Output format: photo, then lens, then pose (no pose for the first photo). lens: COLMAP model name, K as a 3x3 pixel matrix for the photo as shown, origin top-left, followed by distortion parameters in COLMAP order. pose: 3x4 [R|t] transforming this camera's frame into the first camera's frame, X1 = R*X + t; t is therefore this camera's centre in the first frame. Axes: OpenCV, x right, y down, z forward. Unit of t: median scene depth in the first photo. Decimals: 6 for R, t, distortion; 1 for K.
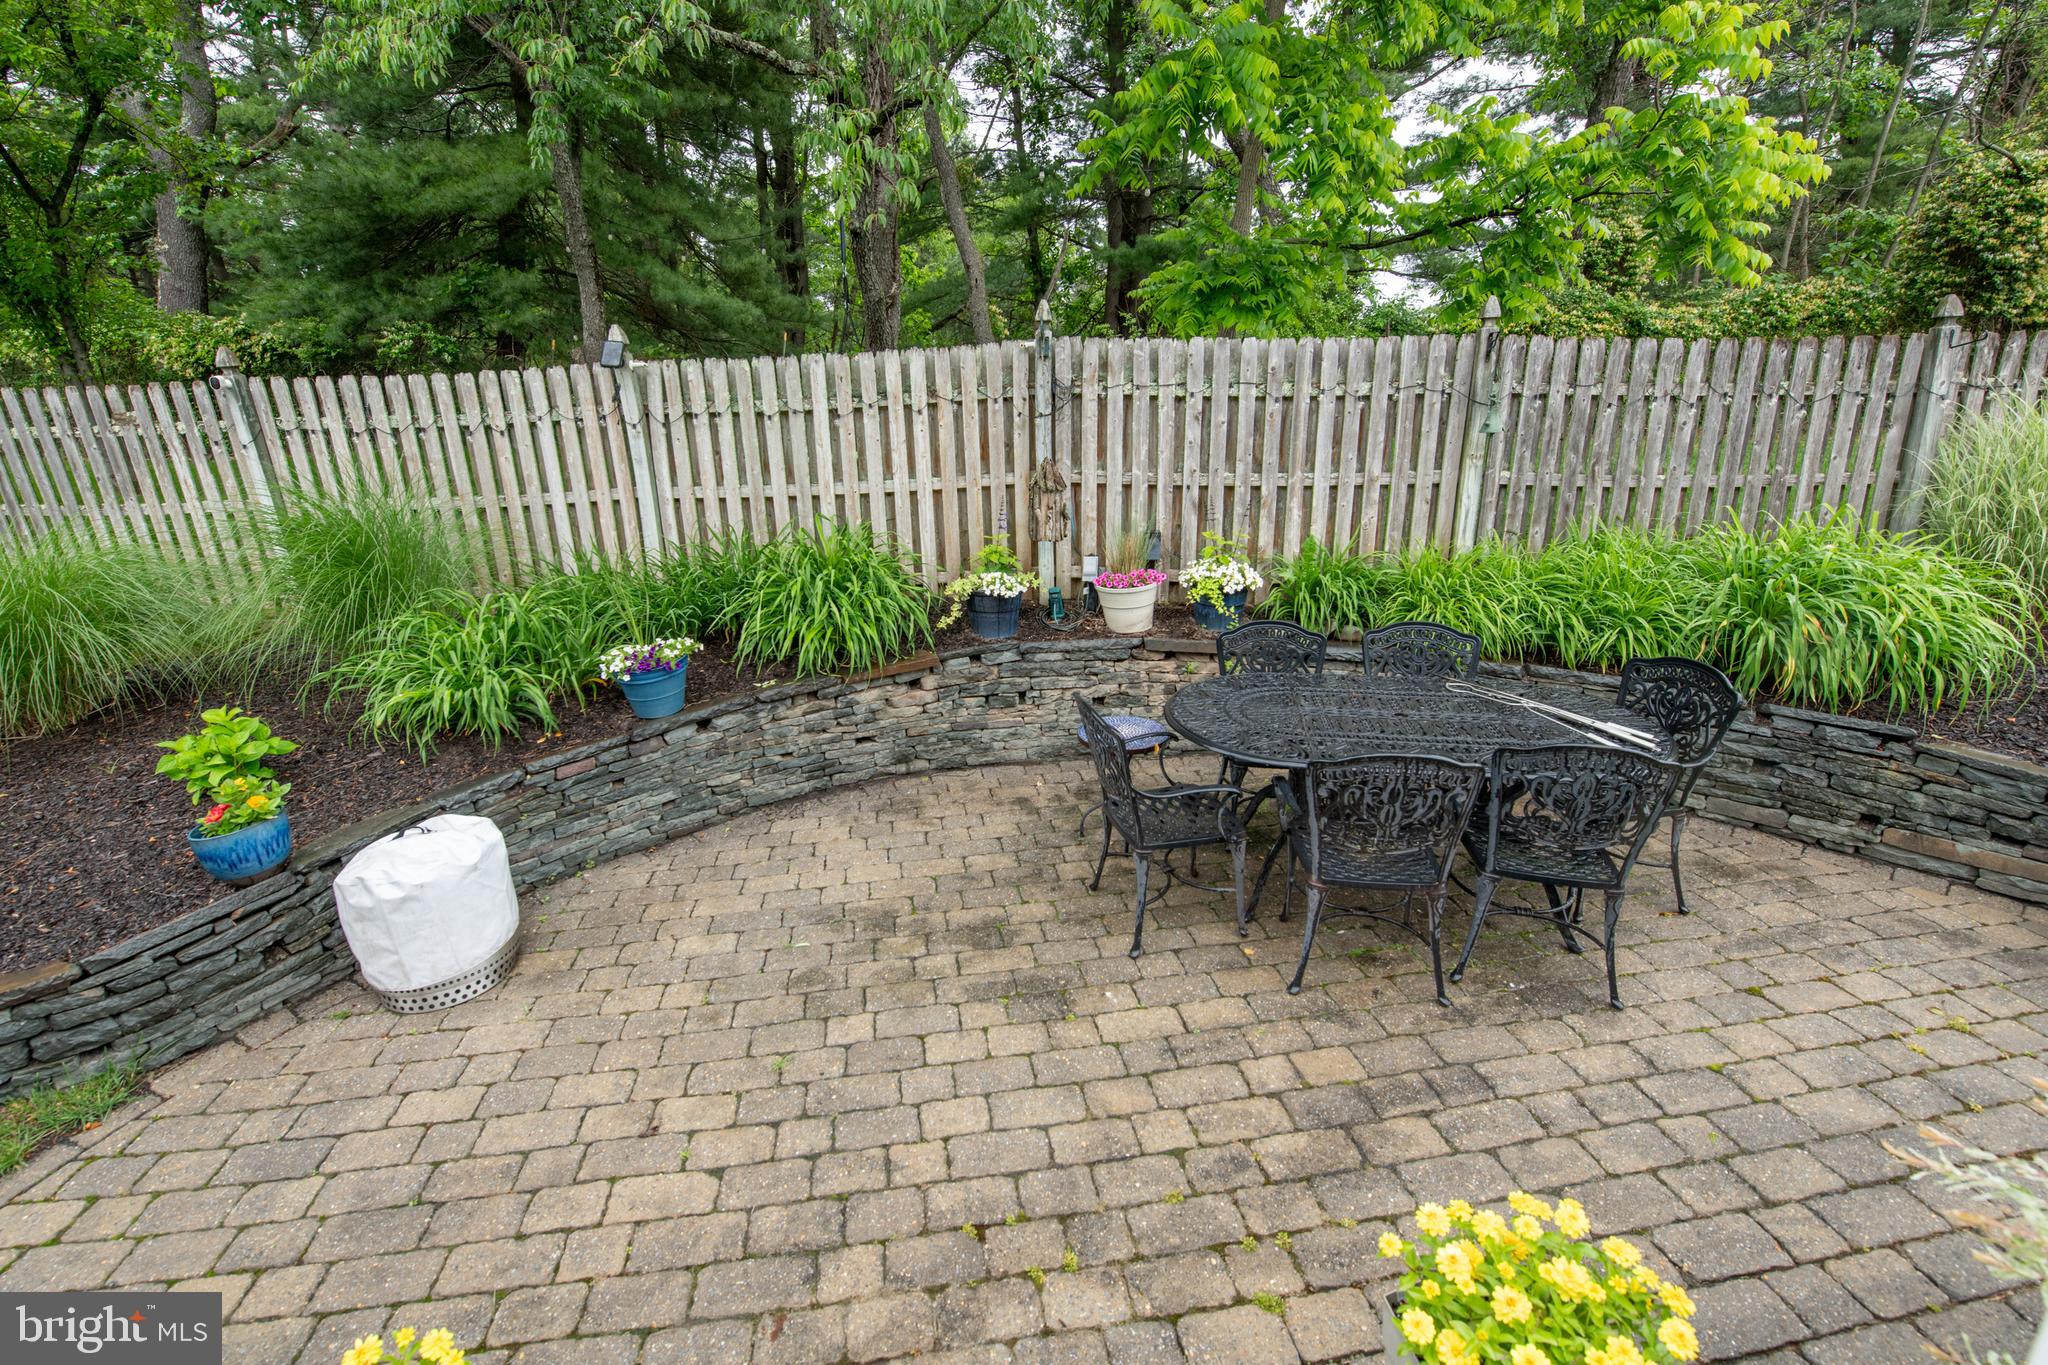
lens RADIAL K [[867.6, 0, 992.5], [0, 867.6, 644.4], [0, 0, 1]] dist [-0.017649, -0.000411]
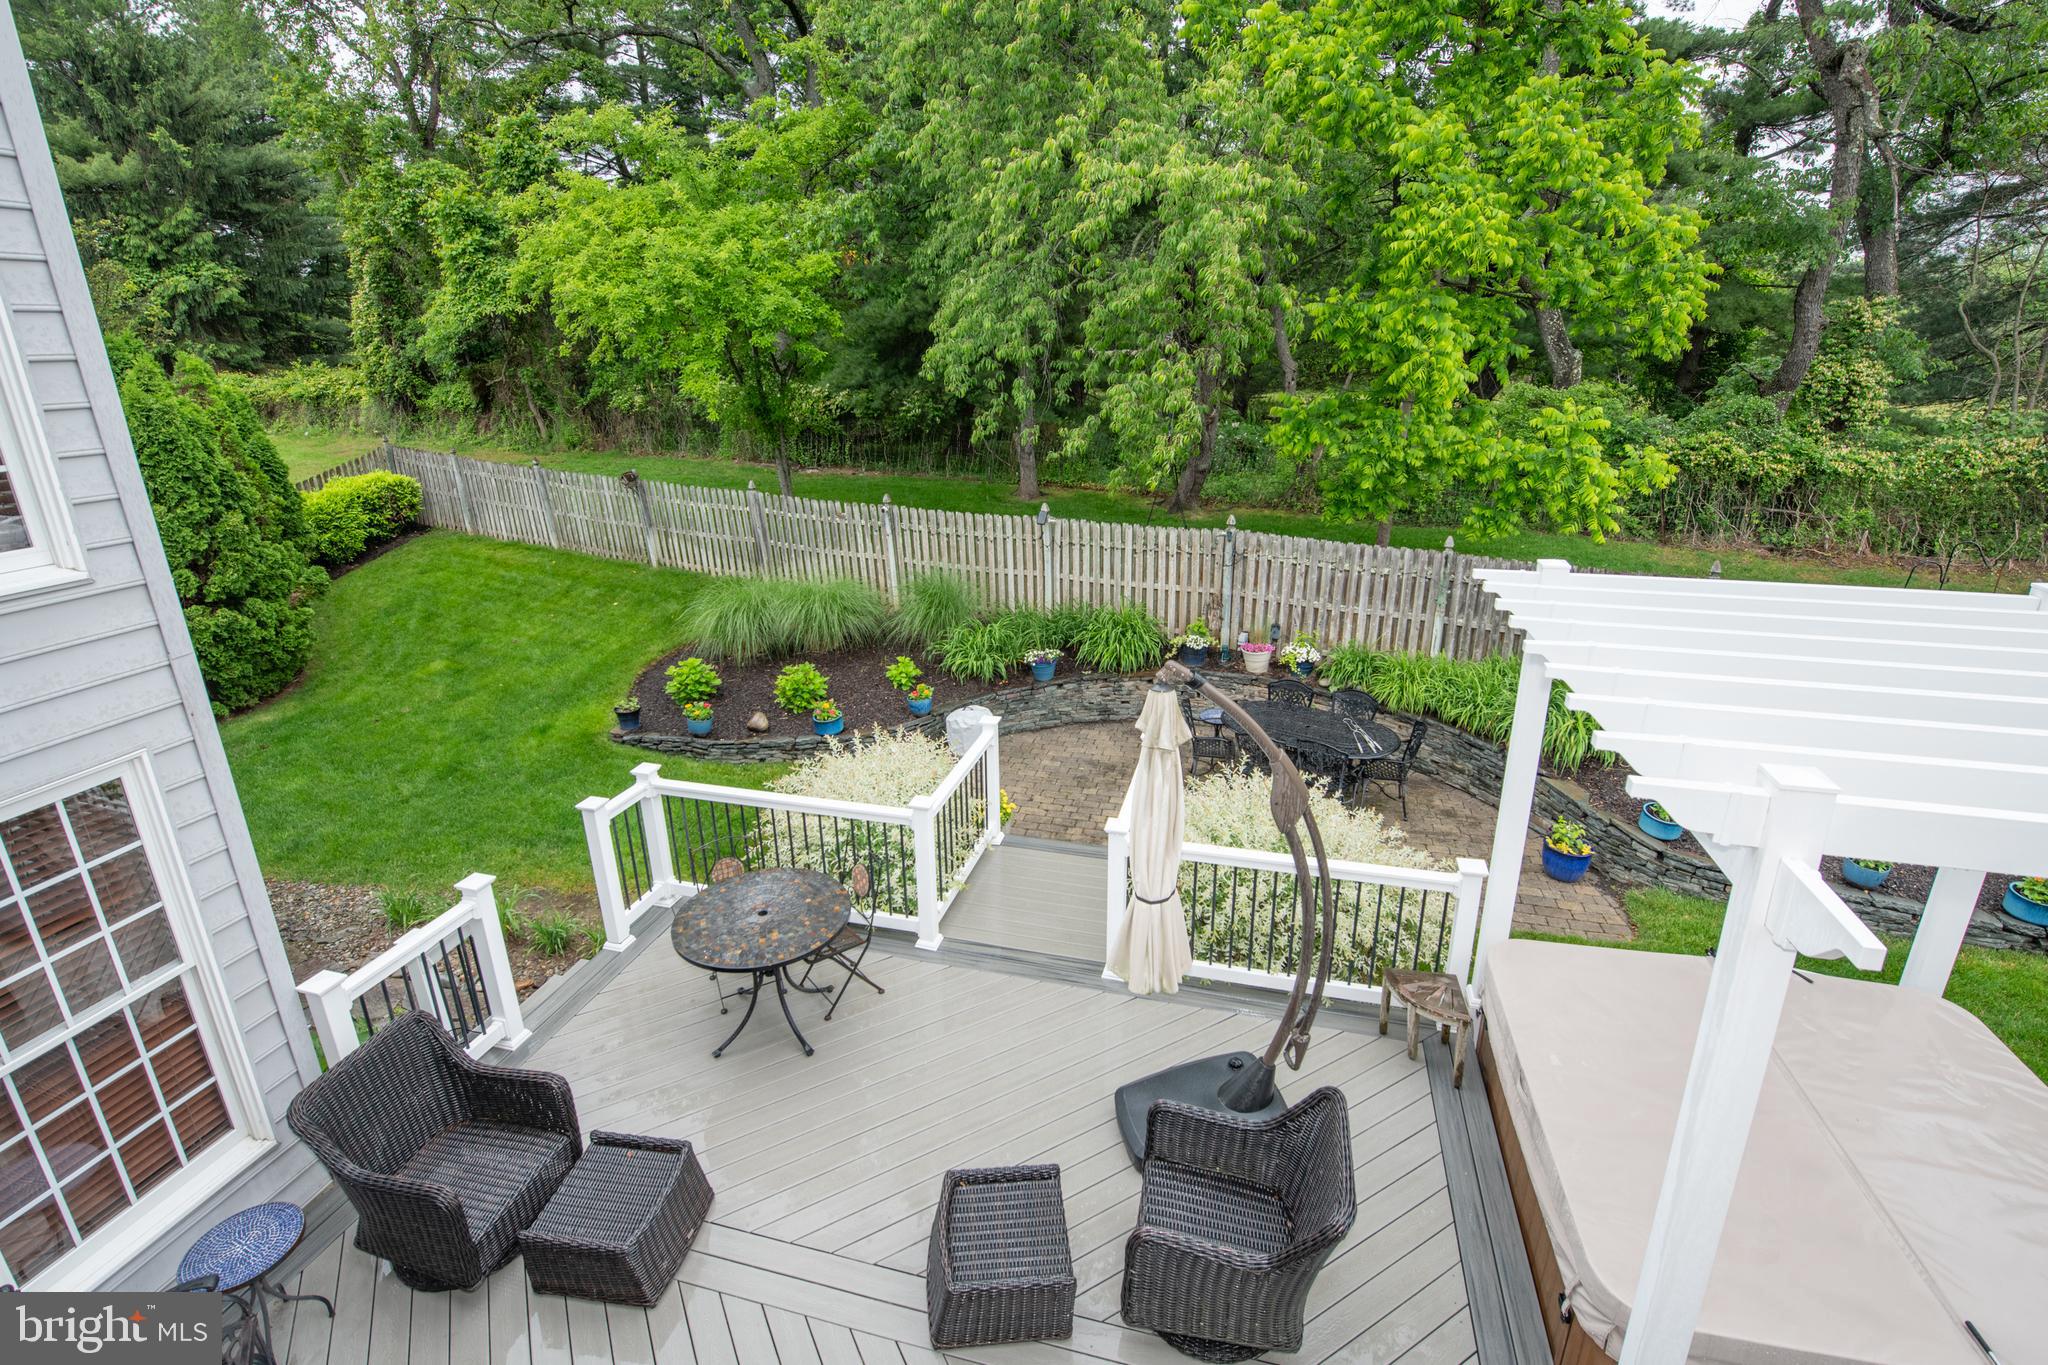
lens RADIAL K [[934.5, 0, 1024.5], [0, 934.5, 657.4], [0, 0, 1]] dist [-0.016984, -0.000463]
pose [[0.922537, 0.143624, -0.358186, 0.447606], [-0.116716, 0.988537, 0.095770, -0.200593], [0.367835, -0.046546, 0.928725, -1.309133]]
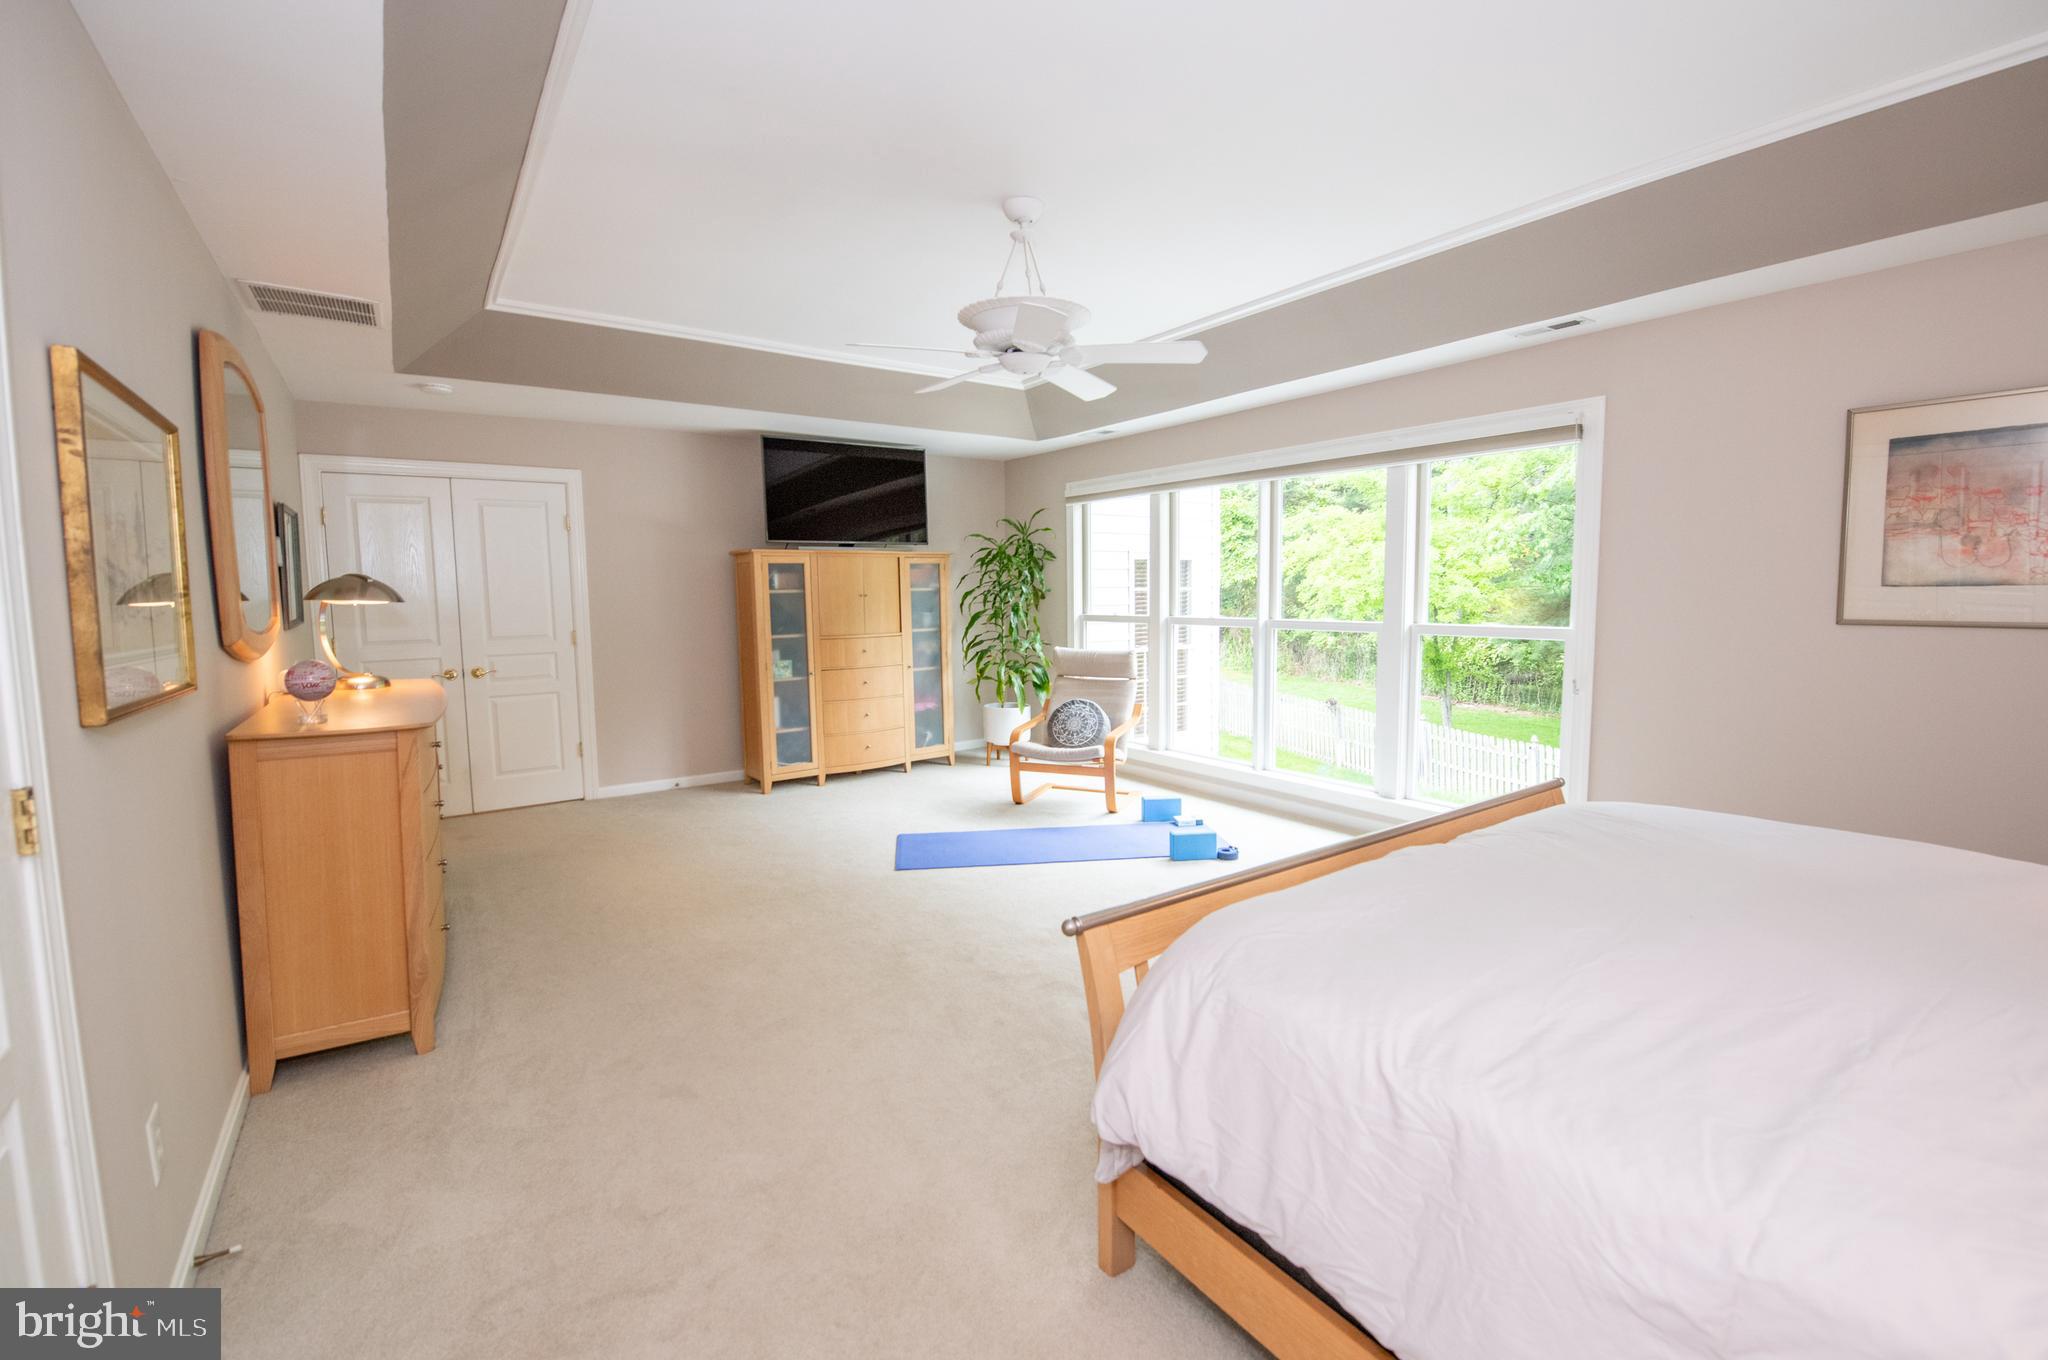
lens RADIAL K [[860.8, 0, 1036.5], [0, 860.8, 669.0], [0, 0, 1]] dist [-0.020162, -0.000371]
pose [[0.474512, 0.112762, -0.872997, 0.895039], [-0.227080, 0.973873, 0.002364, -0.188795], [0.850455, 0.197118, 0.487720, -2.072505]]
